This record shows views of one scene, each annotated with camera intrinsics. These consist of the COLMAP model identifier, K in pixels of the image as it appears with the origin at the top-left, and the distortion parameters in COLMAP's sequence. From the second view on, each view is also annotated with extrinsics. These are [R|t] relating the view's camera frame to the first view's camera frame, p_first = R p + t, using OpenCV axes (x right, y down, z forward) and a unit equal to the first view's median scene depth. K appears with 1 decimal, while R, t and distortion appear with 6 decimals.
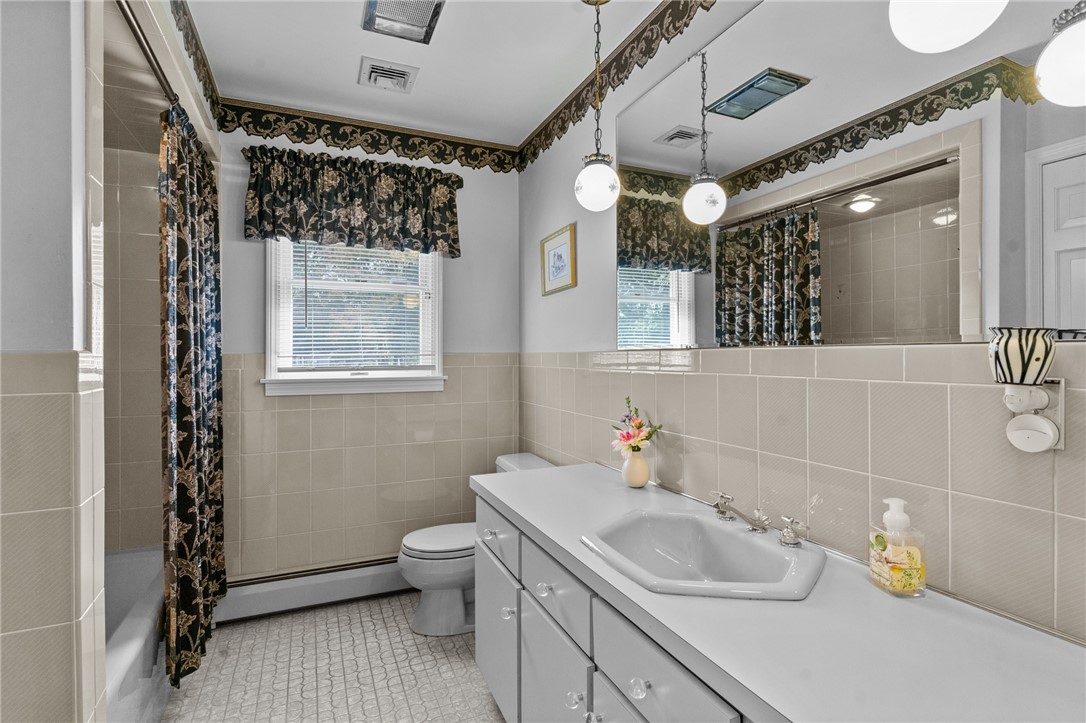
lens RADIAL K [[529.9, 0, 536.3], [0, 529.9, 359.4], [0, 0, 1]] dist [0.002751, 0.001284]
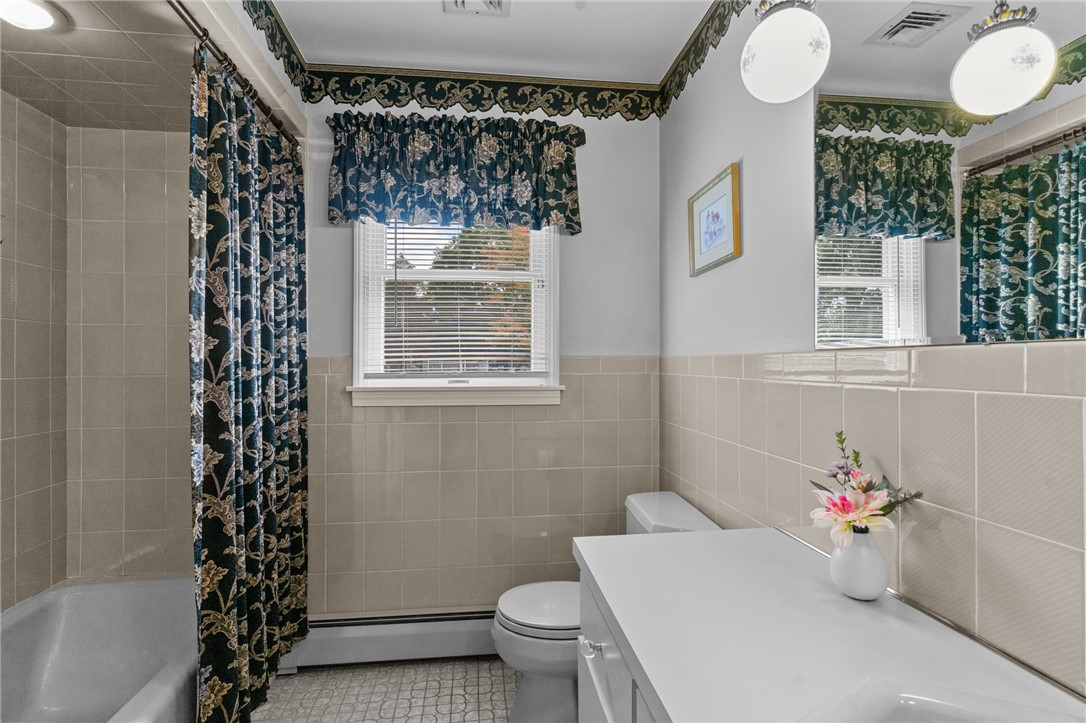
lens RADIAL K [[529.9, 0, 536.3], [0, 529.9, 359.4], [0, 0, 1]] dist [0.002751, 0.001284]
pose [[0.958283, 0.001530, -0.285816, 0.016229], [-0.004887, 0.999927, -0.011033, 0.001349], [0.285778, 0.011970, 0.958221, 0.248750]]
